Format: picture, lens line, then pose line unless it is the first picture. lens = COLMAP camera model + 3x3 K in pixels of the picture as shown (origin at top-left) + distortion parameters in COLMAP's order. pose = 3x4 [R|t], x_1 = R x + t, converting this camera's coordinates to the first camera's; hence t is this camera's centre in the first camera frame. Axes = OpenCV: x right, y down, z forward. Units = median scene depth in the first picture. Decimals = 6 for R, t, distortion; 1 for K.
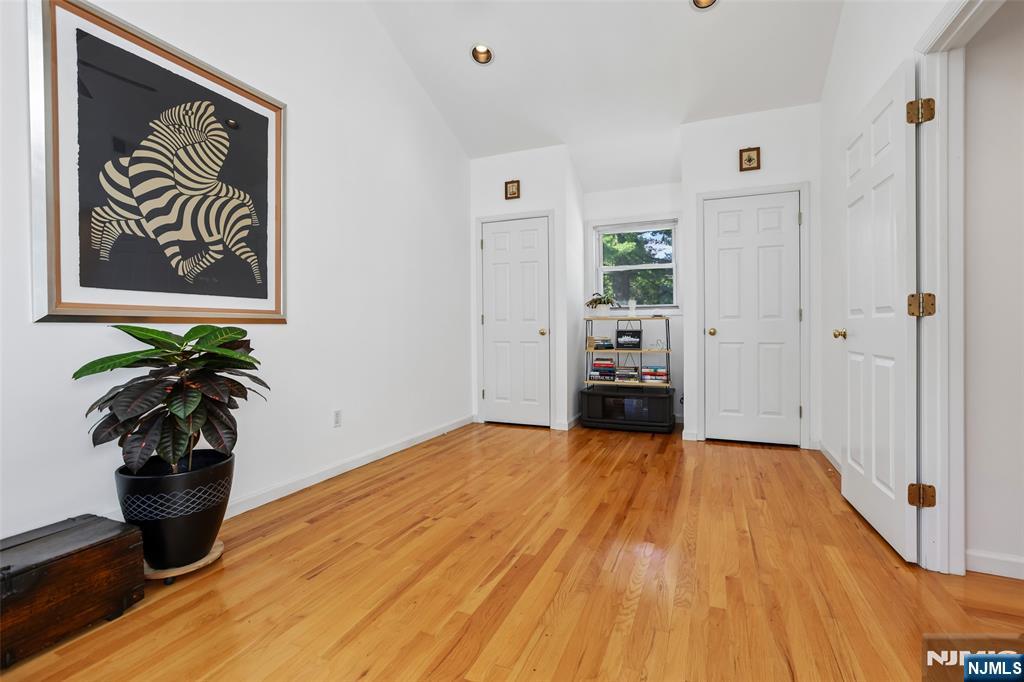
lens RADIAL K [[471.9, 0, 507.2], [0, 471.9, 333.7], [0, 0, 1]] dist [-0.005653, 0.000098]
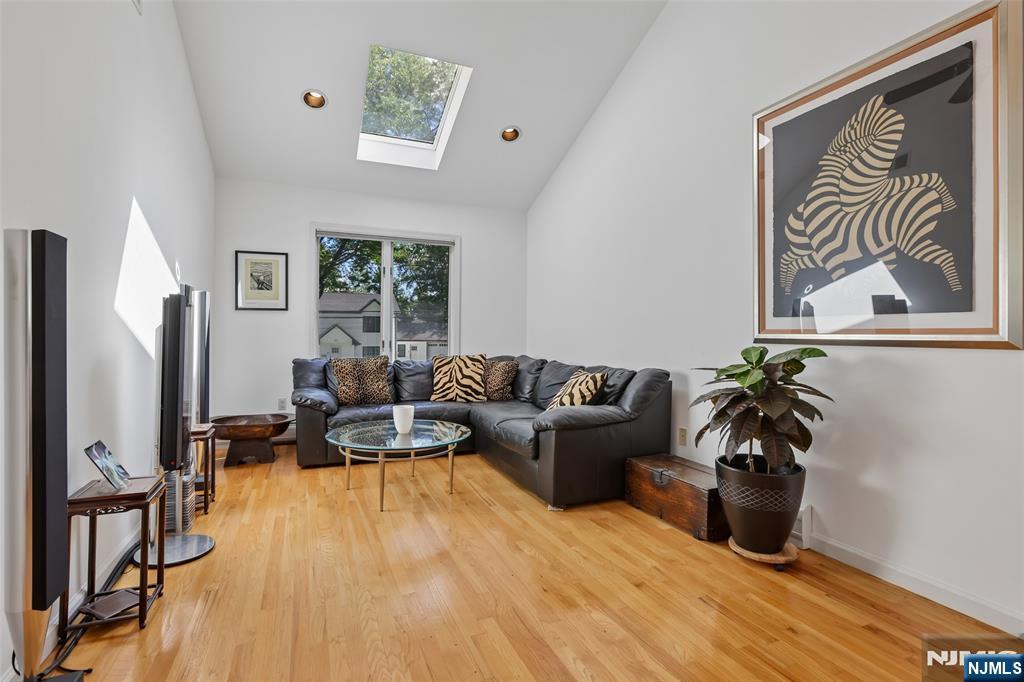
lens RADIAL K [[471.9, 0, 506.2], [0, 471.9, 334.6], [0, 0, 1]] dist [-0.005653, 0.000098]
pose [[-0.684298, 0.004036, -0.729191, 0.514458], [-0.008532, 0.999872, 0.013542, -0.052869], [0.729153, 0.015488, -0.684176, 1.165155]]
